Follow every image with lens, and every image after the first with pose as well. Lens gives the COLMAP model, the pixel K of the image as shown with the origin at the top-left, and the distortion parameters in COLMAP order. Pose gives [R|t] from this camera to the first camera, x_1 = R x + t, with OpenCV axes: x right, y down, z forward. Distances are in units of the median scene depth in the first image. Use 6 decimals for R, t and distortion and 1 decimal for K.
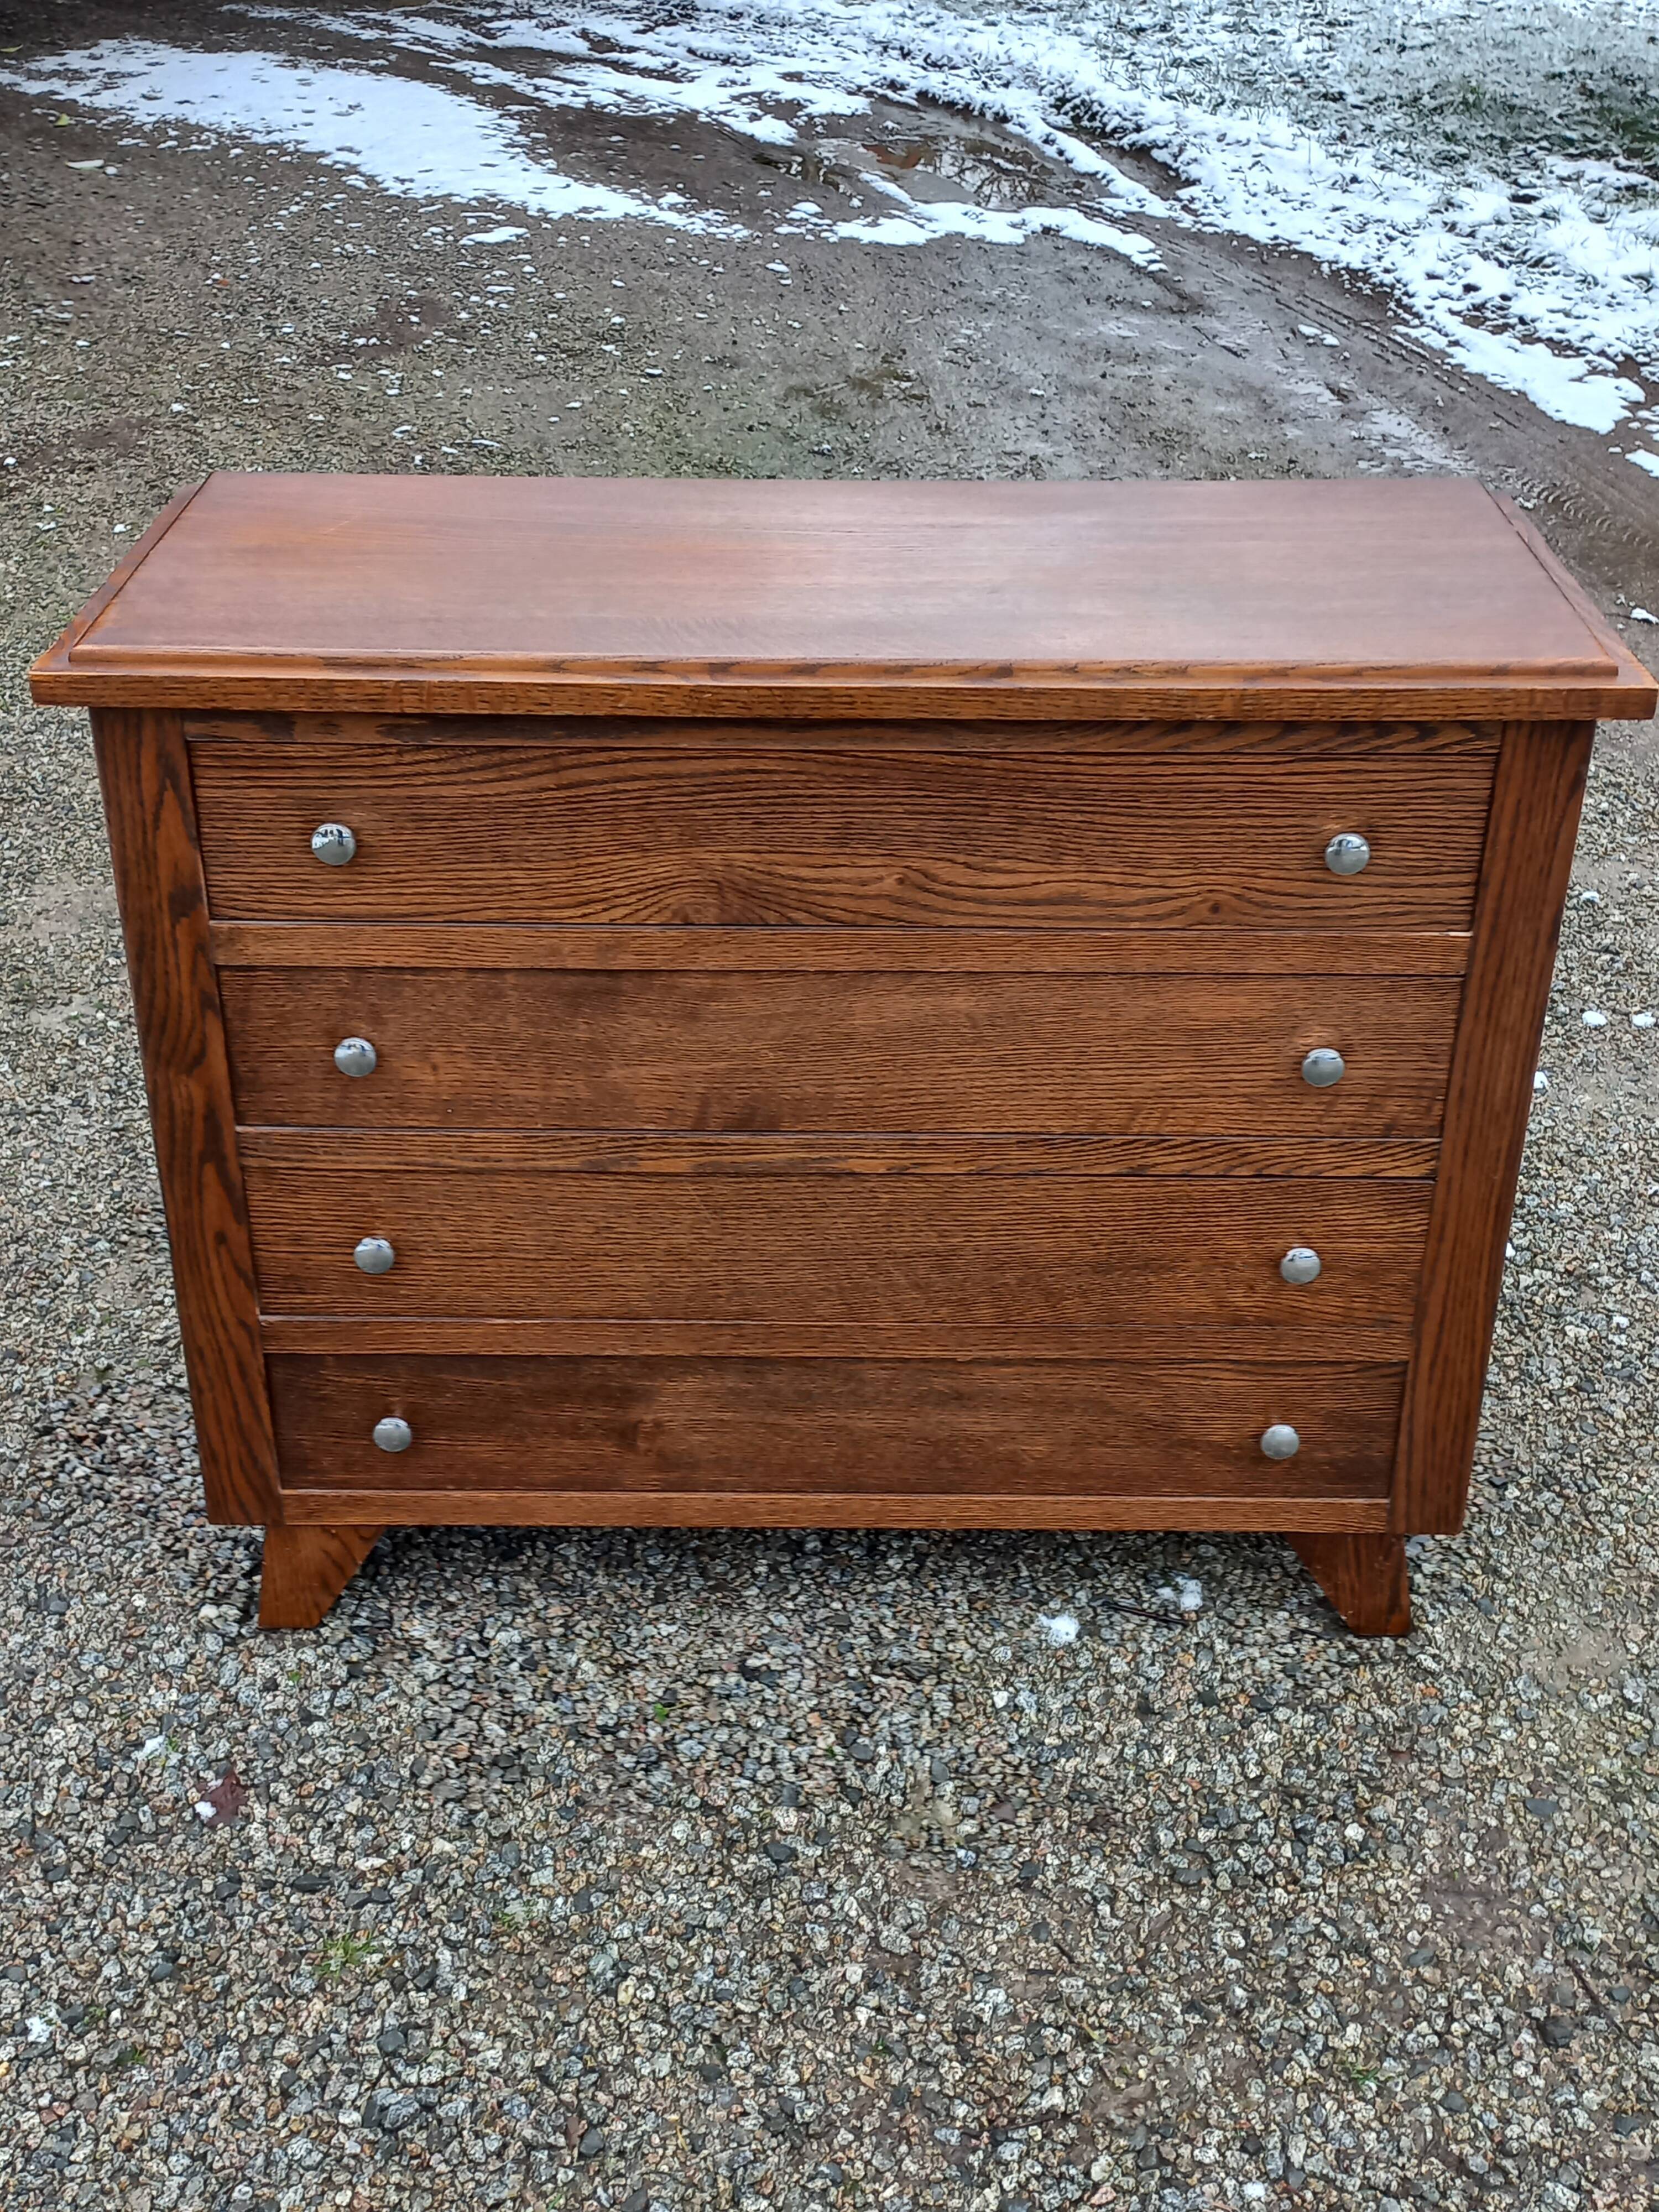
lens RADIAL K [[2513.3, 0, 840.5], [0, 2513.3, 1089.8], [0, 0, 1]] dist [0.062969, 0.000000]
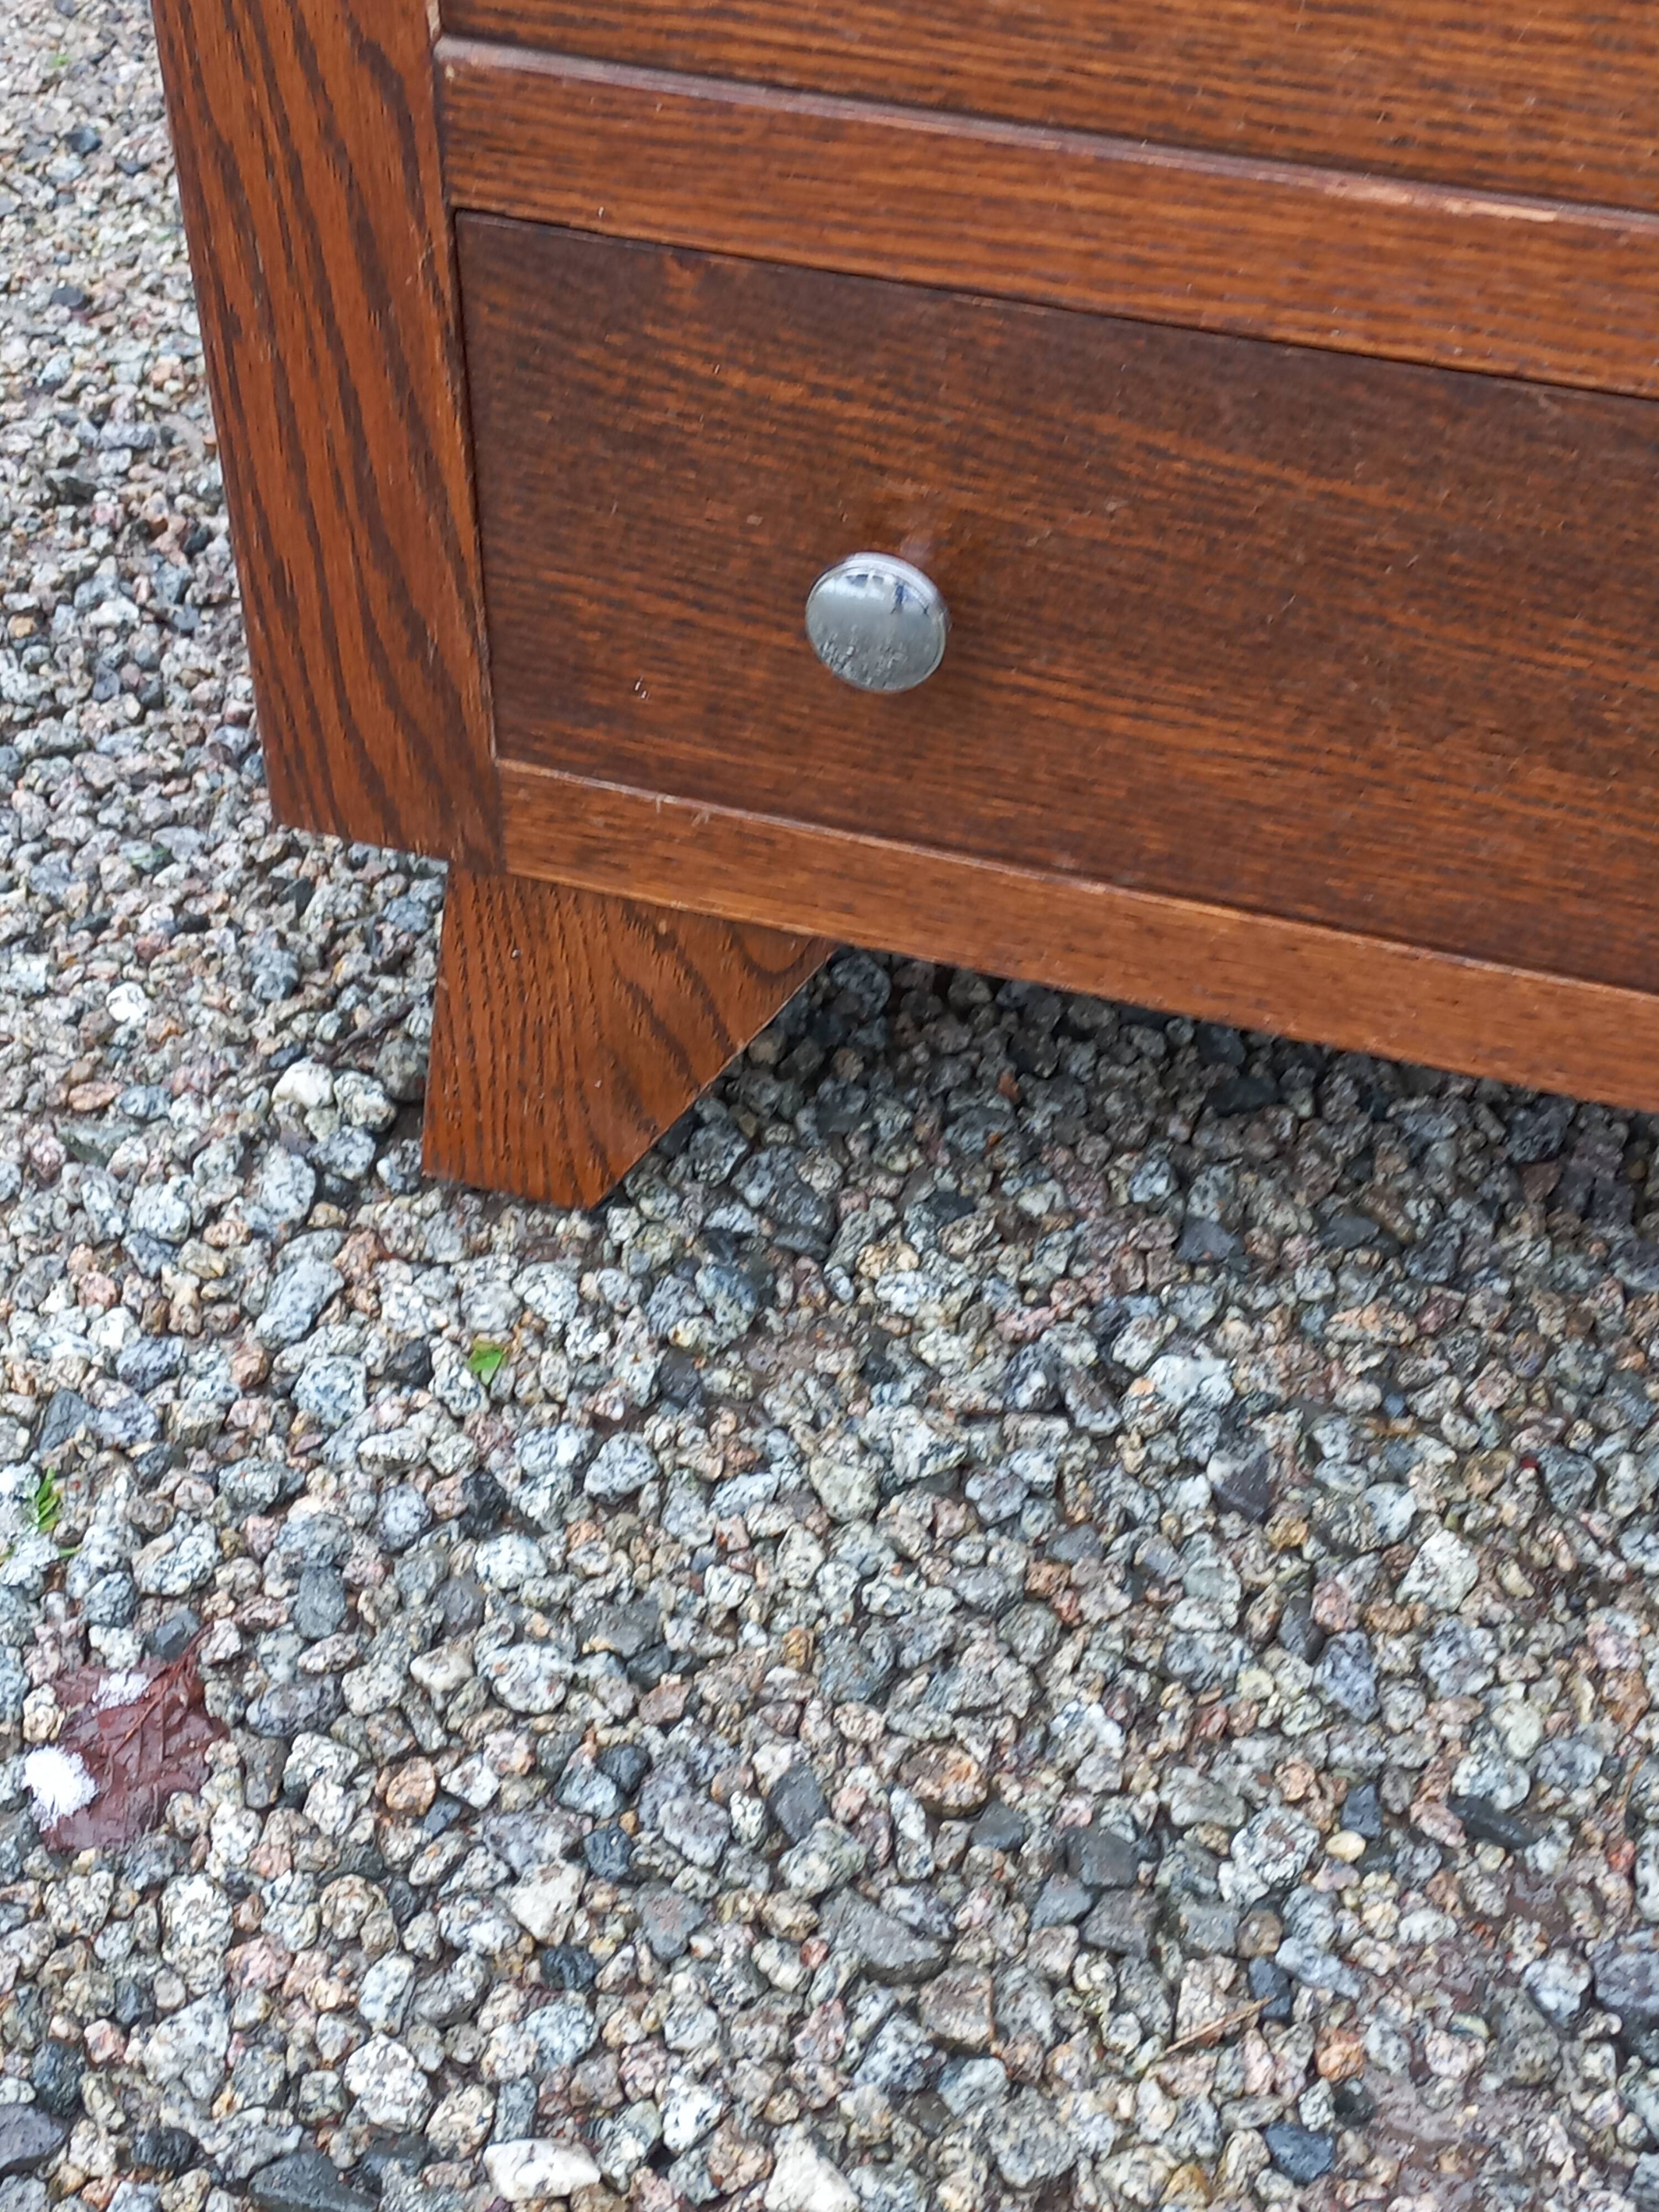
lens RADIAL K [[3138.6, 0, 837.4], [0, 3138.6, 1116.1], [0, 0, 1]] dist [0.075520, 0.000000]
pose [[0.950361, 0.205386, -0.233733, -0.093962], [-0.146073, 0.957768, 0.247675, 0.105095], [0.274731, -0.201239, 0.940226, 0.667667]]
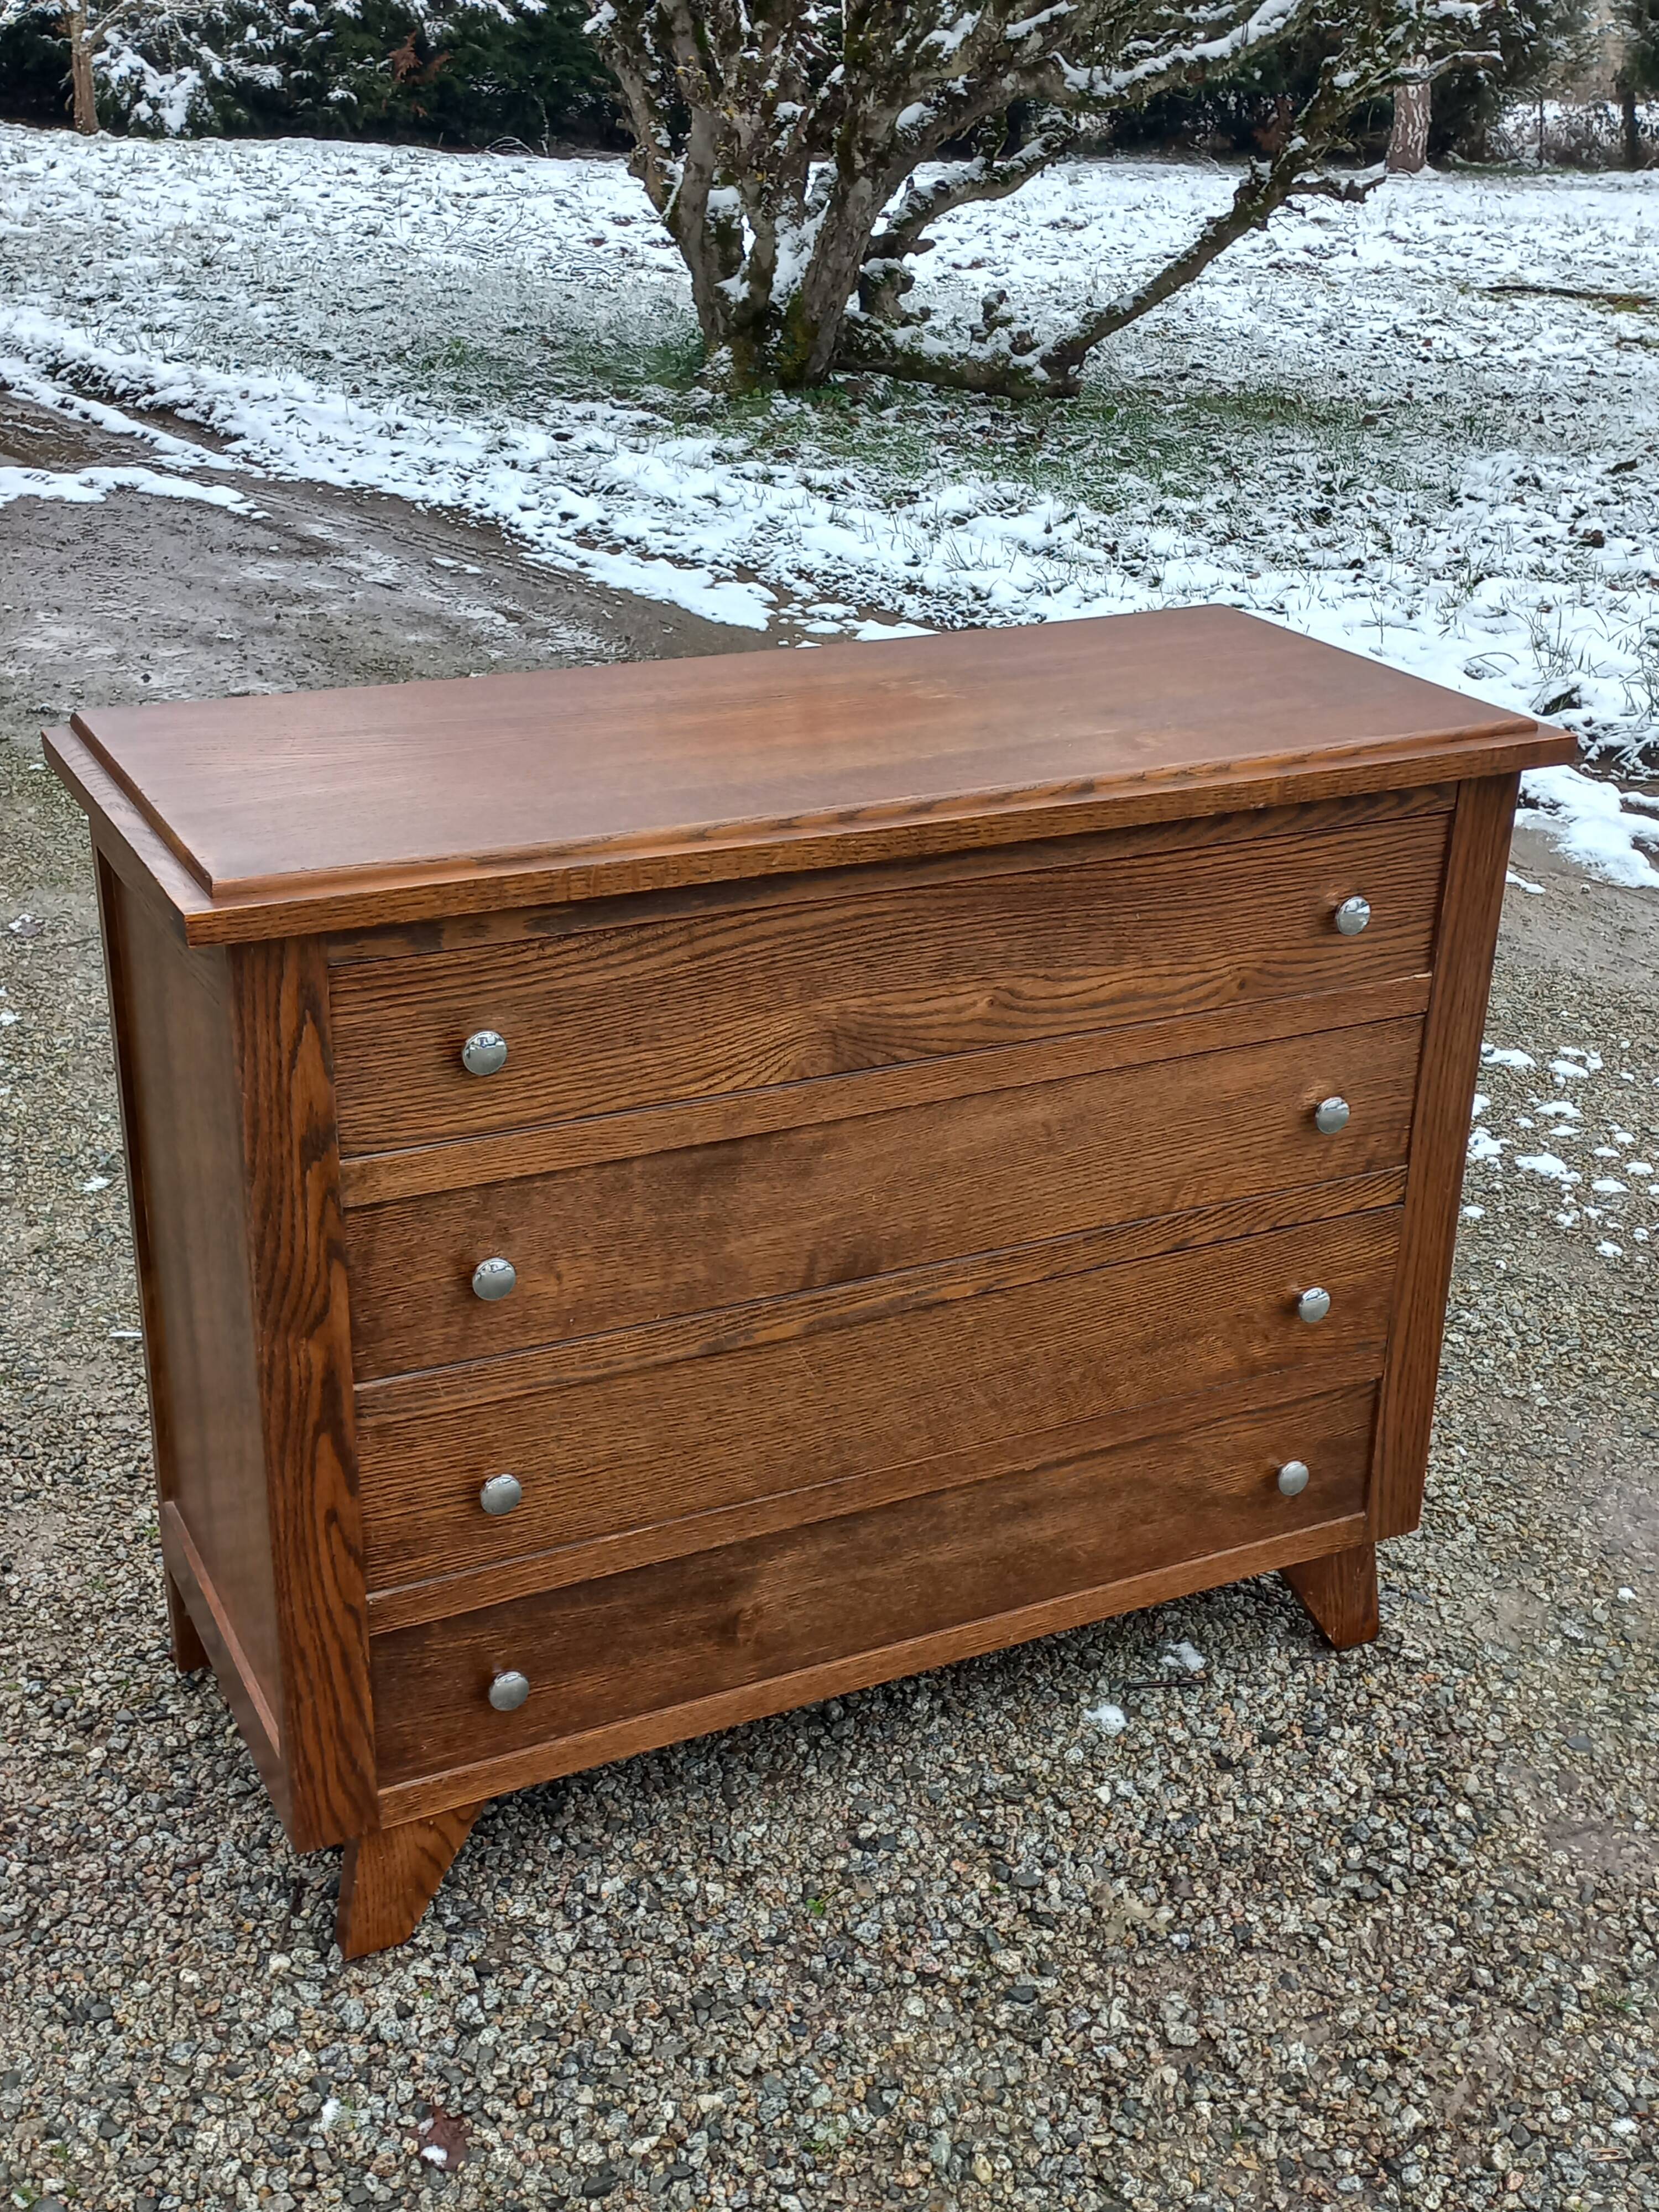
lens RADIAL K [[2513.3, 0, 835.1], [0, 2513.3, 1079.2], [0, 0, 1]] dist [0.062969, 0.000000]
pose [[0.894389, -0.164199, 0.416061, -0.412310], [0.205164, 0.977159, -0.055397, -0.006881], [-0.397462, 0.134908, 0.907648, 0.076784]]
